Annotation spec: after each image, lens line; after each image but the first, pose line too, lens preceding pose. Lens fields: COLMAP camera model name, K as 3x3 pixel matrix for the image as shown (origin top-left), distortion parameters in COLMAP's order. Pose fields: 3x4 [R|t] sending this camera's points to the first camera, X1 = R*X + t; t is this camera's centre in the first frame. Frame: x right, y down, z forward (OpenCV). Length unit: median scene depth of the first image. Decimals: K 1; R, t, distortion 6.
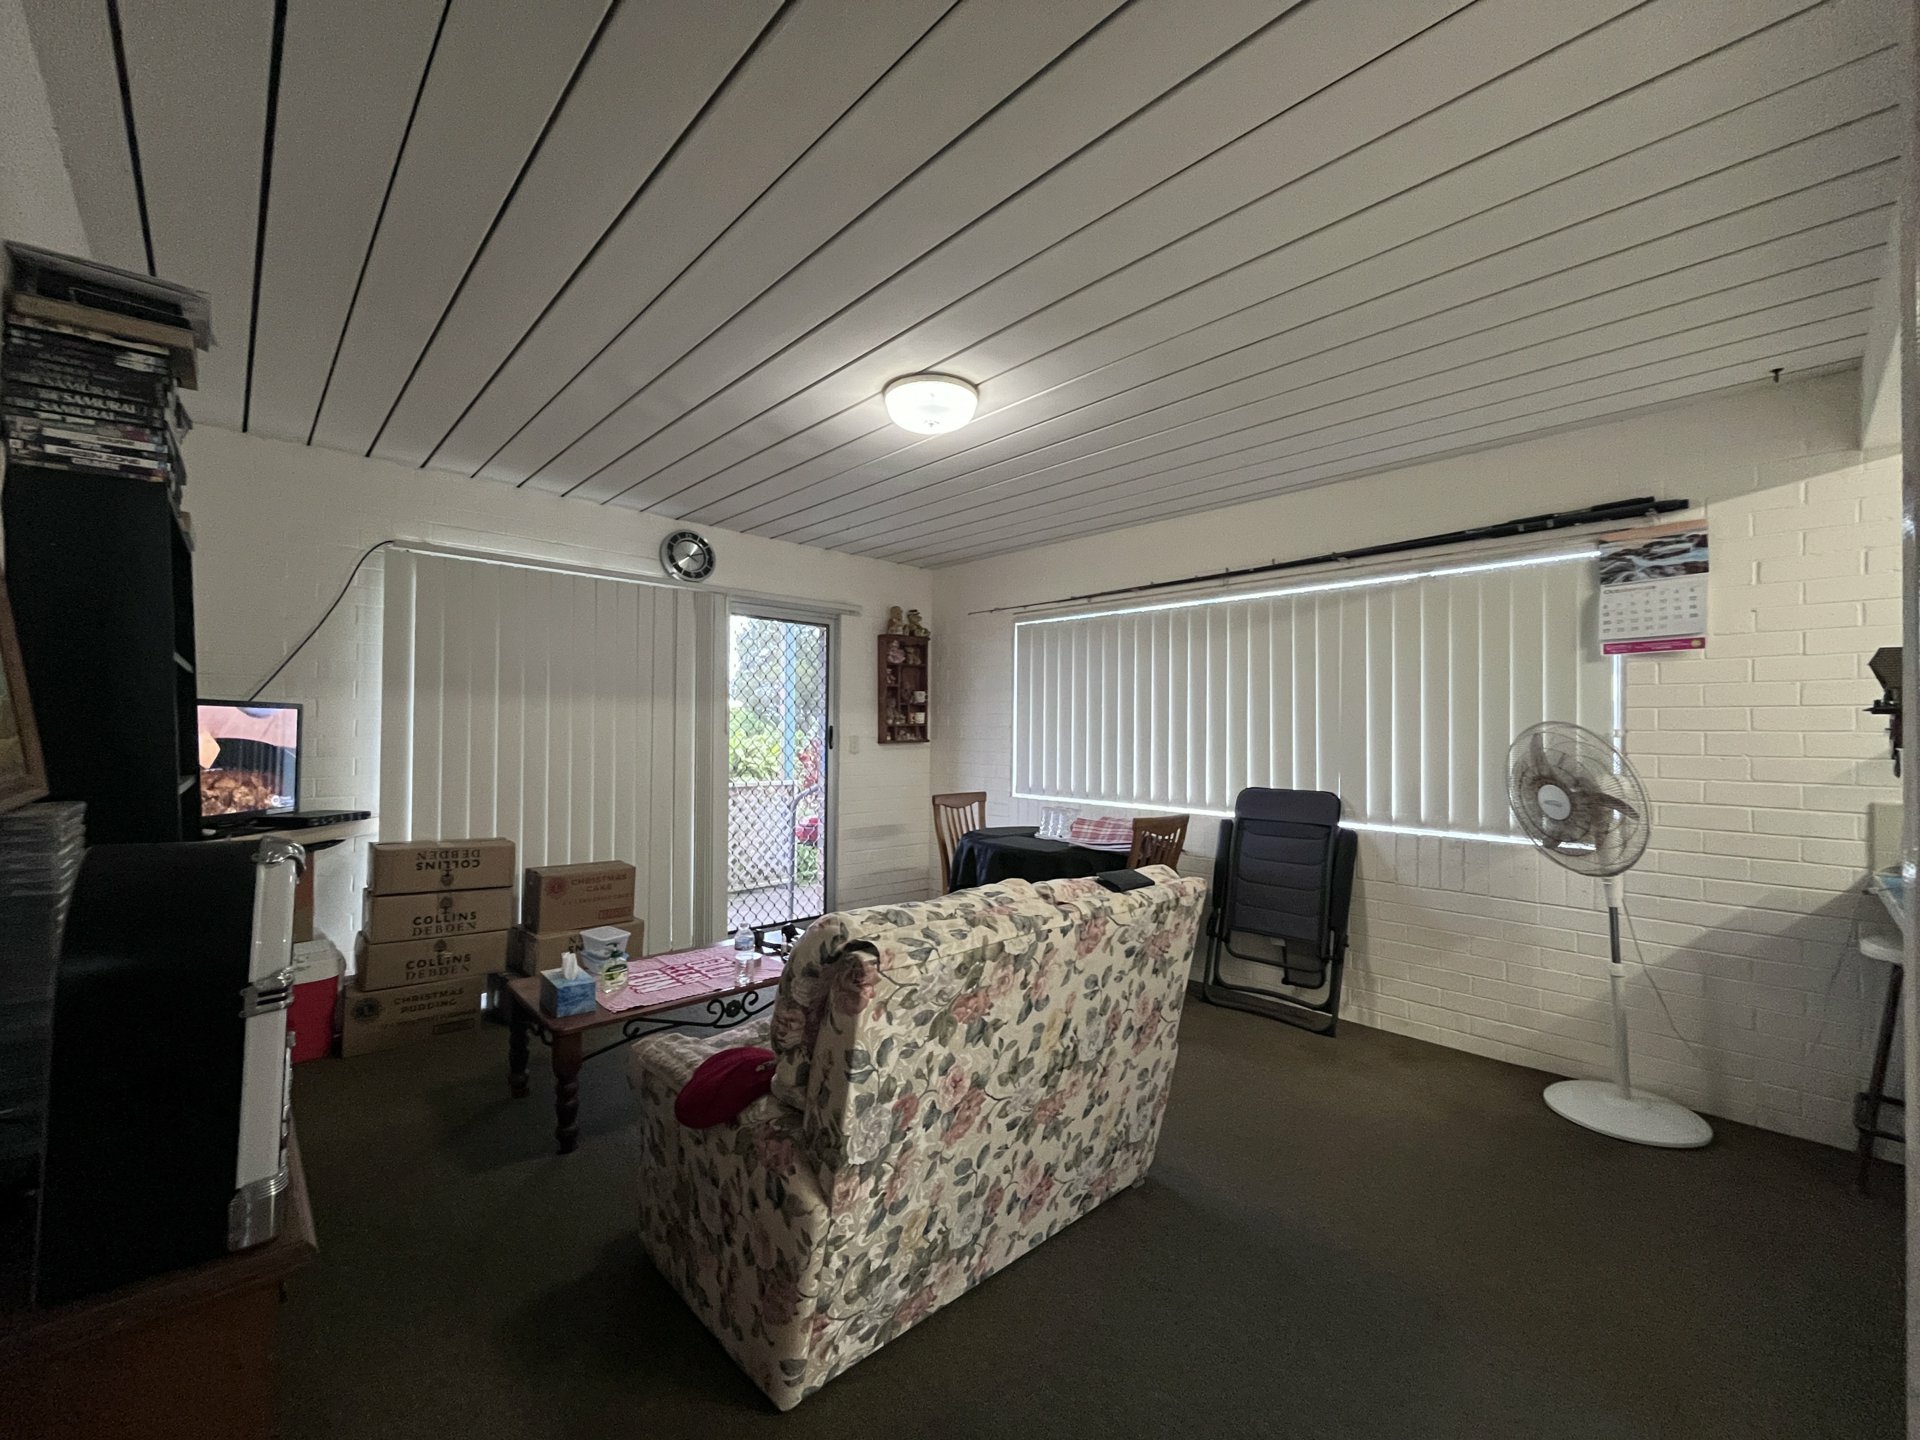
lens RADIAL K [[779.4, 0, 968.0], [0, 779.4, 719.7], [0, 0, 1]] dist [0.001262, -0.000093]
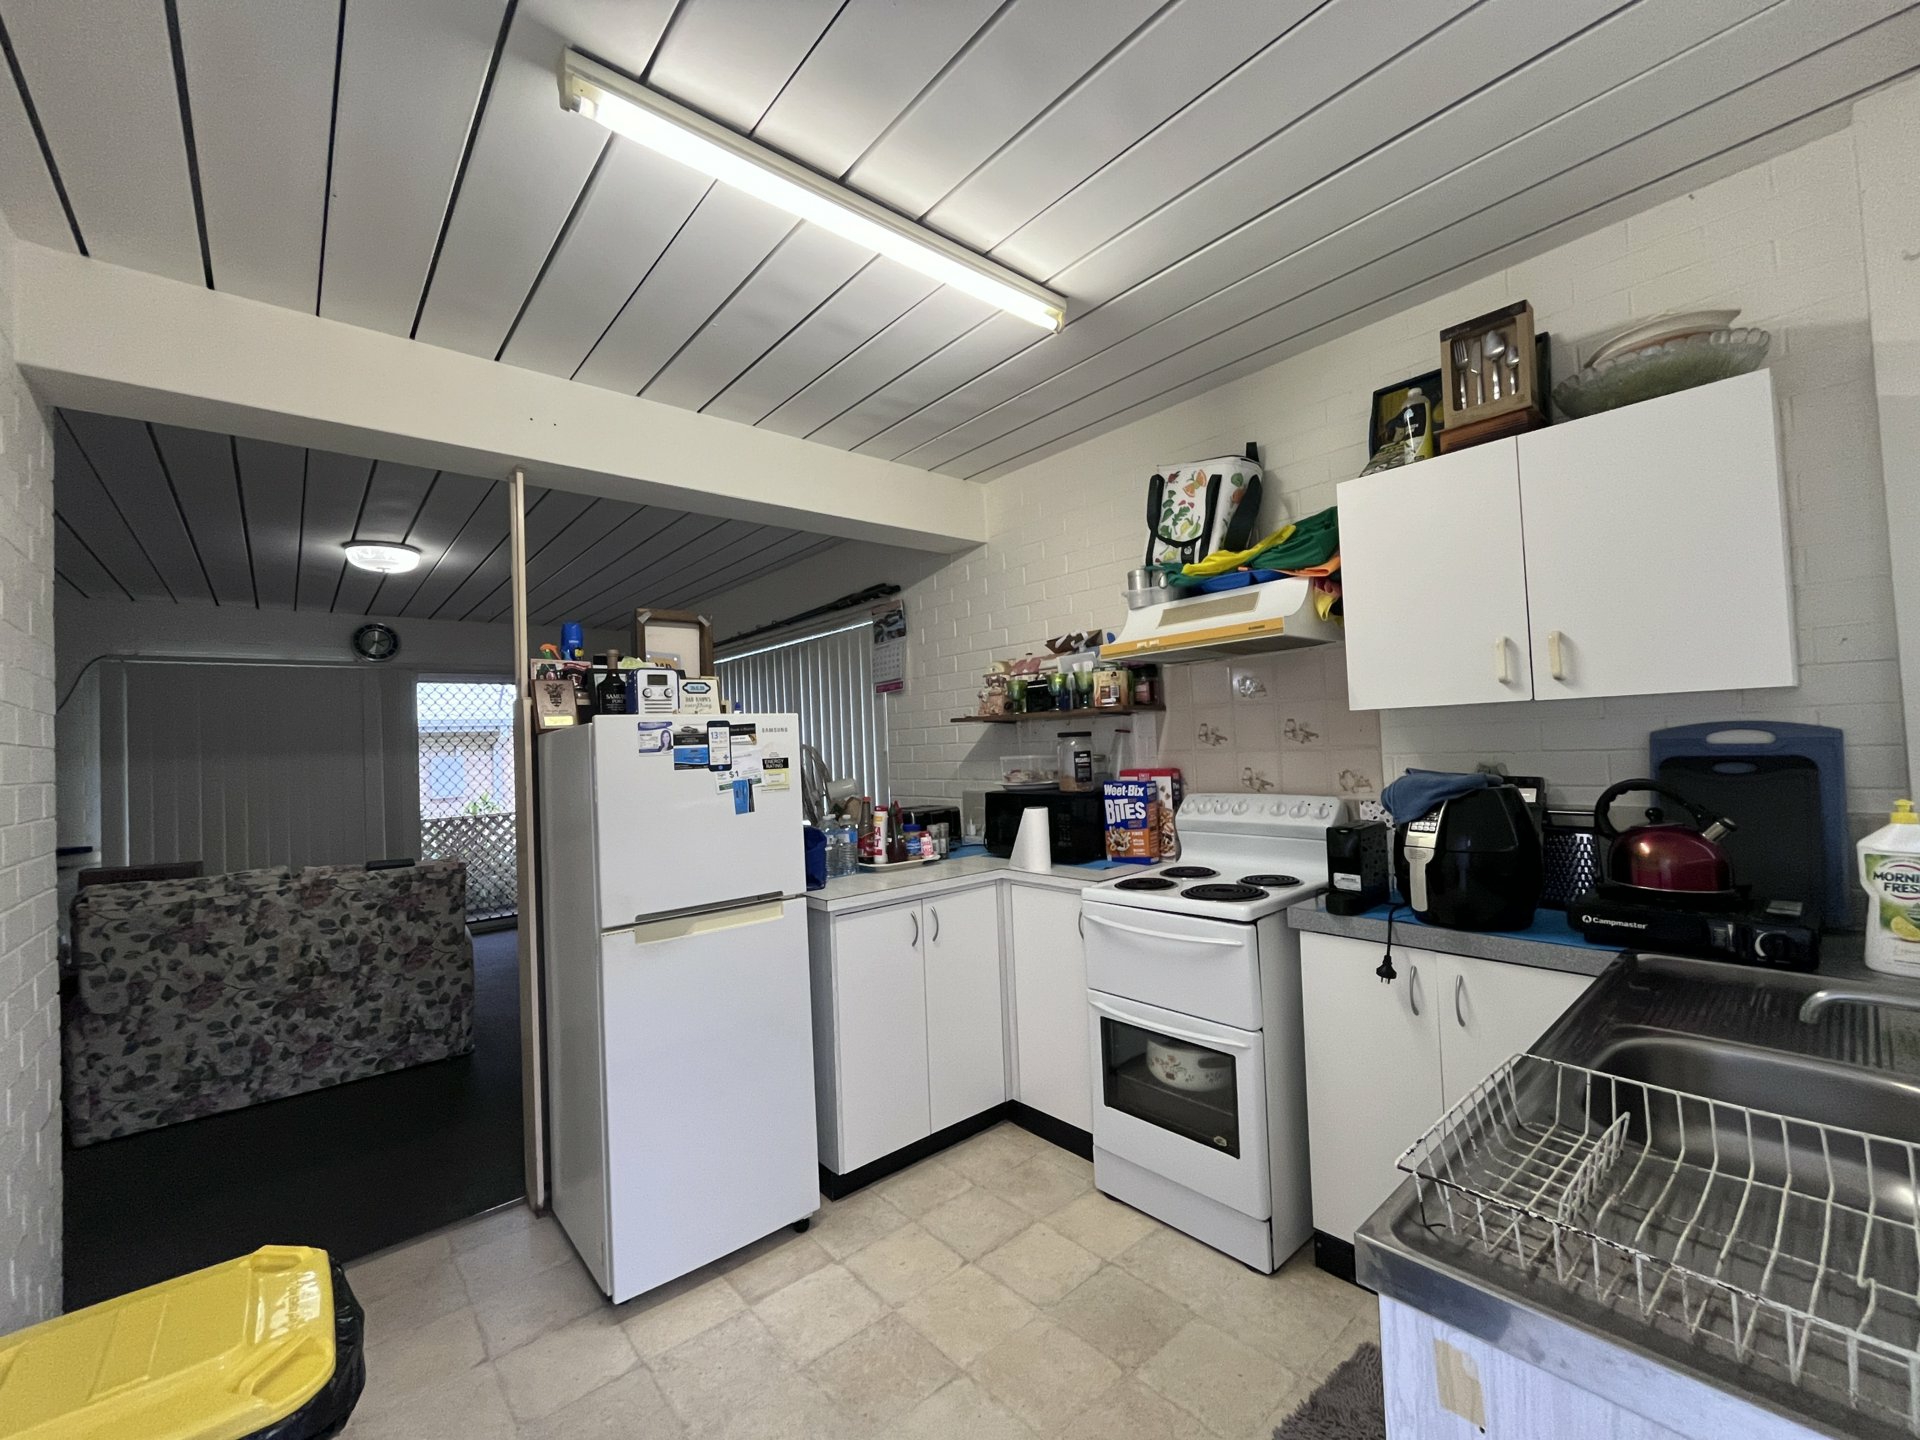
lens RADIAL K [[779.4, 0, 951.3], [0, 779.4, 722.9], [0, 0, 1]] dist [0.001262, -0.000093]
pose [[0.996929, -0.055026, -0.055723, 1.591522], [0.054285, 0.998417, -0.014737, -0.004052], [0.056445, 0.011667, 0.998338, -0.616354]]
